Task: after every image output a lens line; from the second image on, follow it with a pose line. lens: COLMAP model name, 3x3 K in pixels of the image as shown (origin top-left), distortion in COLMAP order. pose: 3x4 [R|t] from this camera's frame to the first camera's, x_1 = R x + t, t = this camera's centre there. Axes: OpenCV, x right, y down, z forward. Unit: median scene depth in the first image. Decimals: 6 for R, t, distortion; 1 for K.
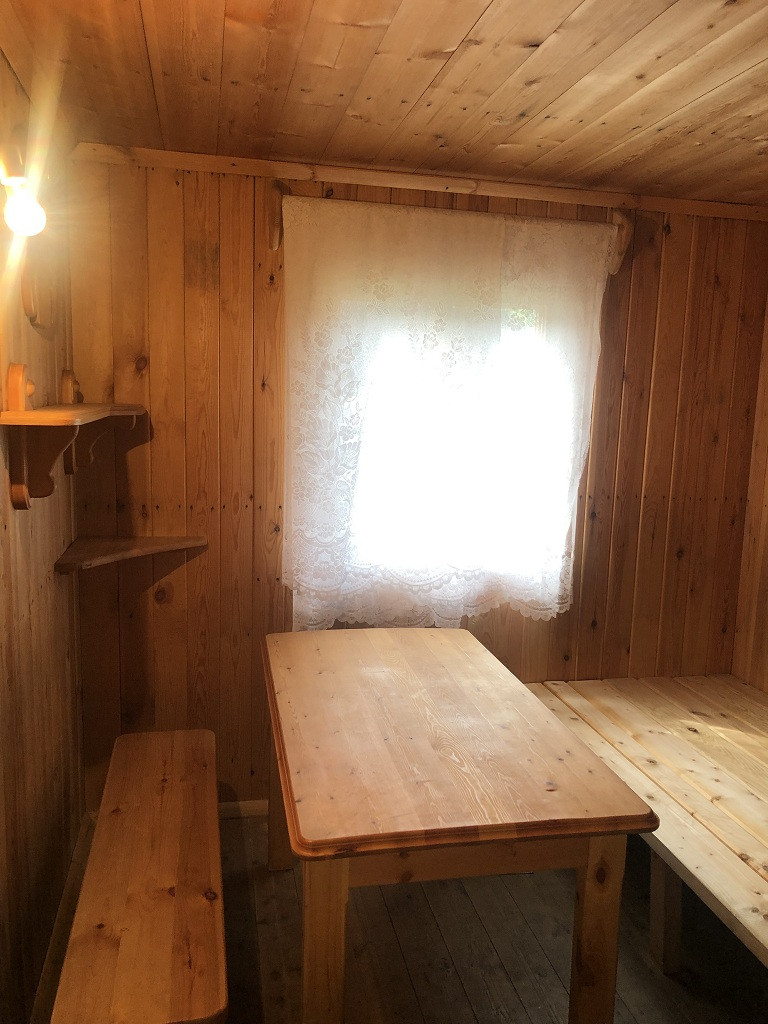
lens RADIAL K [[857.3, 0, 389.9], [0, 857.3, 513.1], [0, 0, 1]] dist [0.053501, -0.050827]
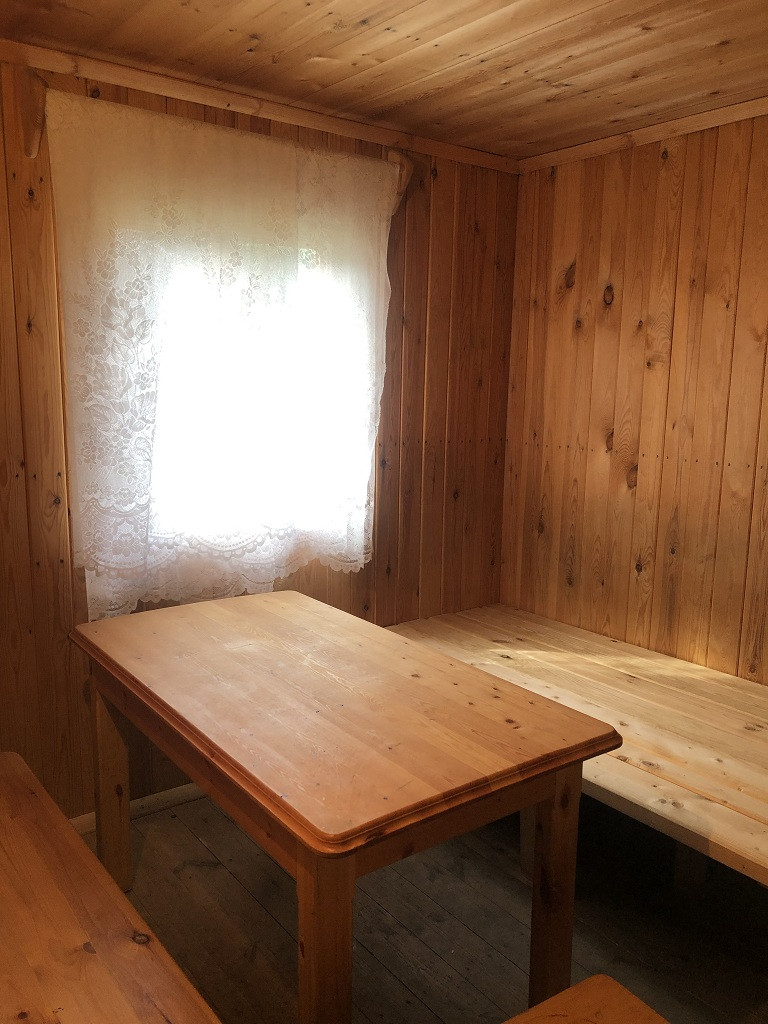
lens RADIAL K [[857.3, 0, 385.5], [0, 857.3, 513.4], [0, 0, 1]] dist [0.053501, -0.050827]
pose [[0.903796, -0.089293, 0.418544, -0.200563], [0.074877, 0.995899, 0.050777, 0.012188], [-0.421362, -0.014553, 0.906776, 0.111522]]
